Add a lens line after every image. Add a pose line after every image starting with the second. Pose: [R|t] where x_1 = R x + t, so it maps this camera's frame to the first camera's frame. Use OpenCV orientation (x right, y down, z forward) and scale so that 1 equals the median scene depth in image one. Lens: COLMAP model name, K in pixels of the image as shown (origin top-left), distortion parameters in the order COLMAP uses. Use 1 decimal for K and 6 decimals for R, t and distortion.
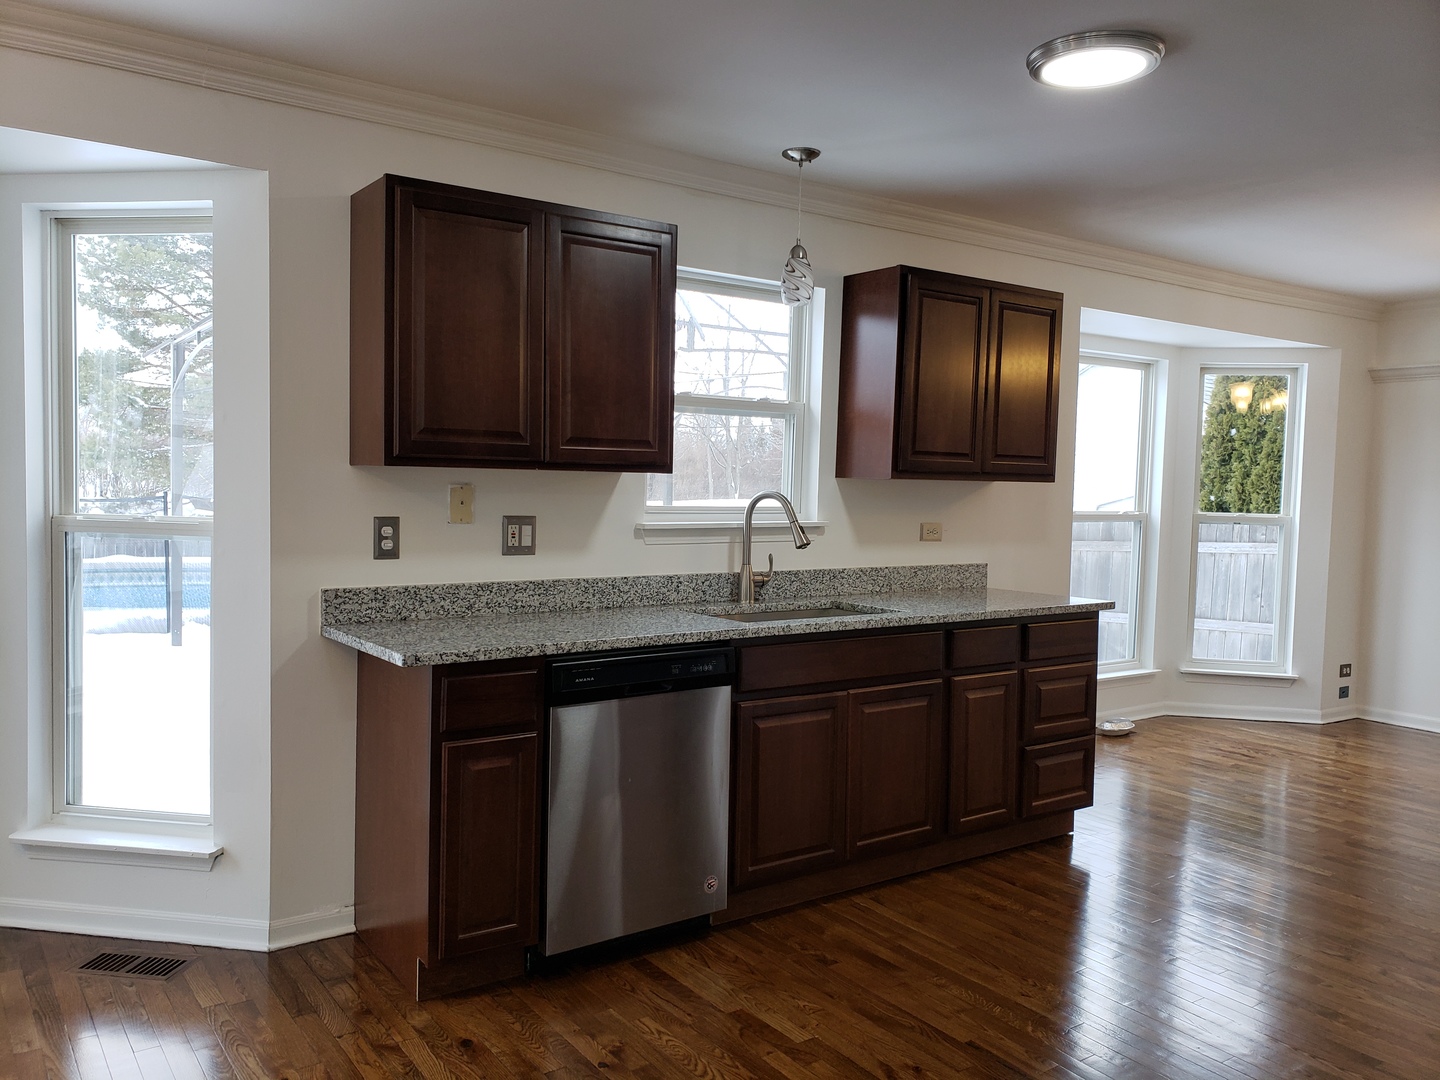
lens RADIAL K [[1132.7, 0, 717.6], [0, 1132.7, 532.3], [0, 0, 1]] dist [0.036643, -0.016303]
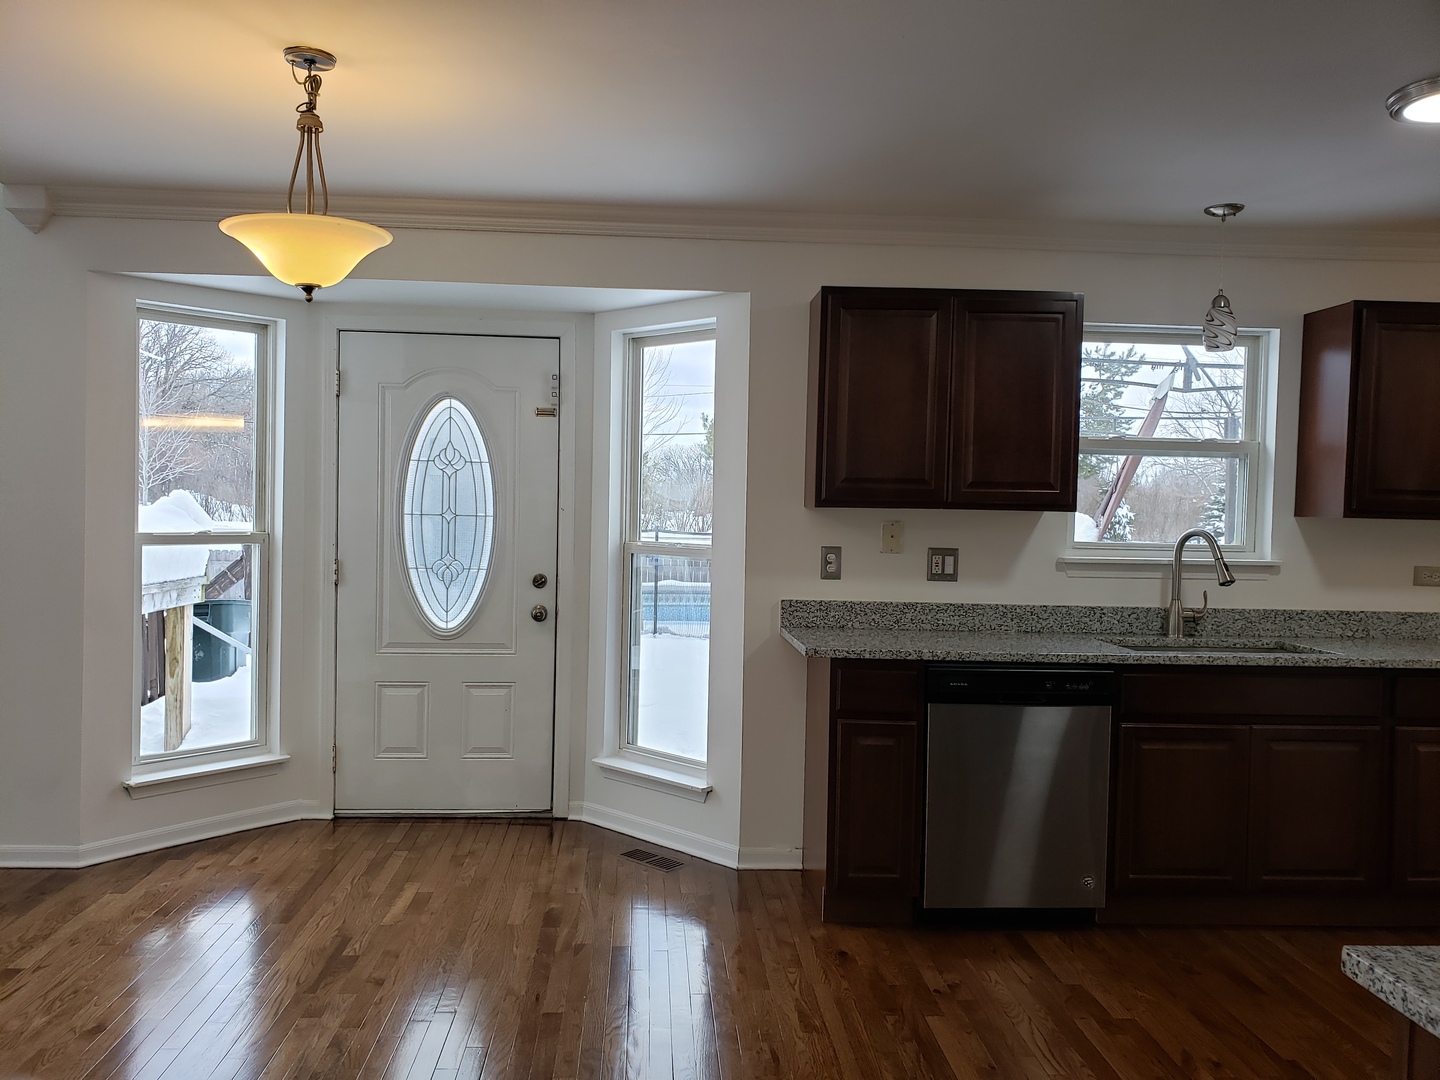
lens RADIAL K [[1132.7, 0, 716.7], [0, 1132.7, 532.7], [0, 0, 1]] dist [0.036643, -0.016303]
pose [[0.846864, 0.008373, -0.531744, 0.276695], [-0.029240, 0.999097, -0.030837, 0.013924], [0.531005, 0.041663, 0.846344, -0.148497]]
